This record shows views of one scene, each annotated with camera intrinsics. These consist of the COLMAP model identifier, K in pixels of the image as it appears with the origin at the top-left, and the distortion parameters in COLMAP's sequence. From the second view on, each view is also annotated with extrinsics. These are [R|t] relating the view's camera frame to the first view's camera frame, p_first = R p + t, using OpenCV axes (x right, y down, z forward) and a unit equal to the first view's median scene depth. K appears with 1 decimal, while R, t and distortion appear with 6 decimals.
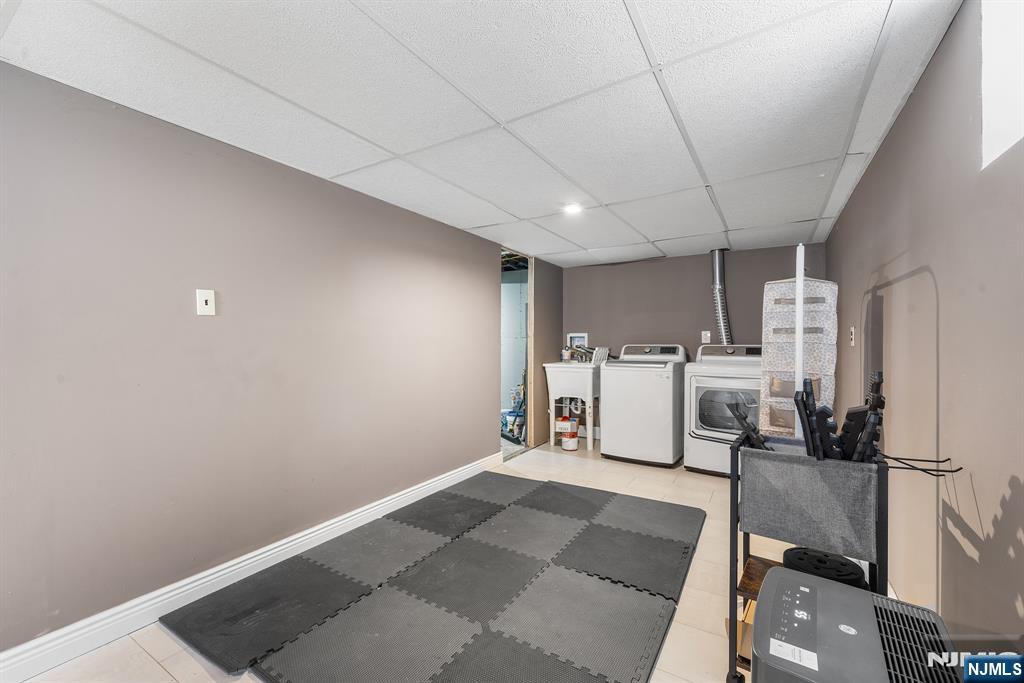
lens RADIAL K [[416.0, 0, 507.0], [0, 416.0, 343.2], [0, 0, 1]] dist [-0.000586, -0.000290]
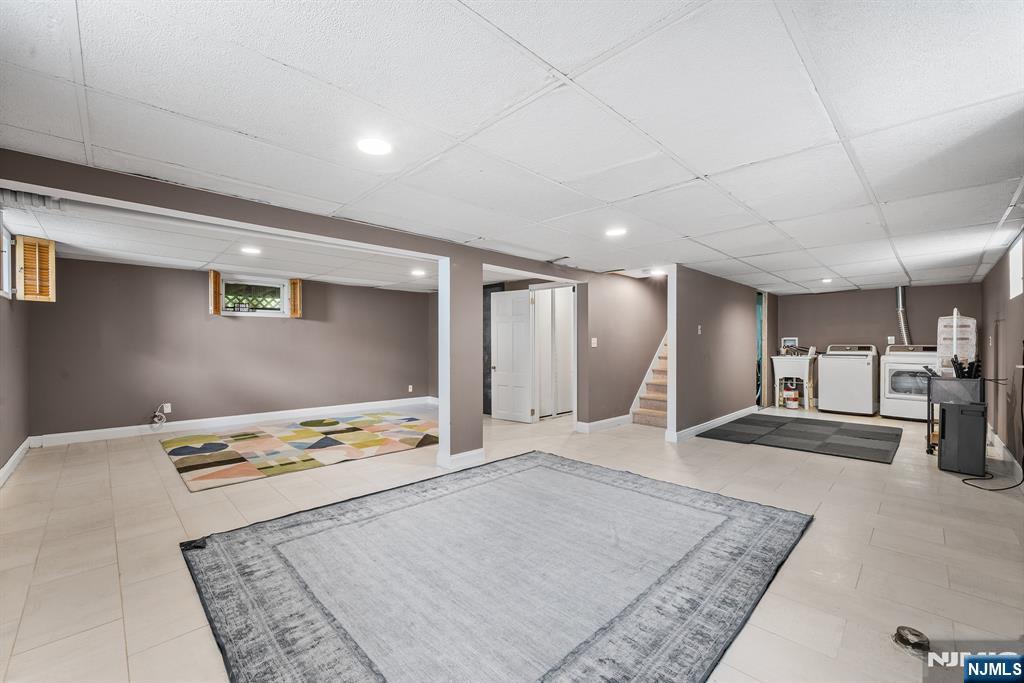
lens RADIAL K [[416.0, 0, 507.0], [0, 416.0, 343.2], [0, 0, 1]] dist [-0.000586, -0.000290]
pose [[0.971824, -0.000651, -0.235705, -0.626686], [0.000267, 0.999999, -0.001661, -0.000987], [0.235706, 0.001551, 0.971823, -0.971621]]
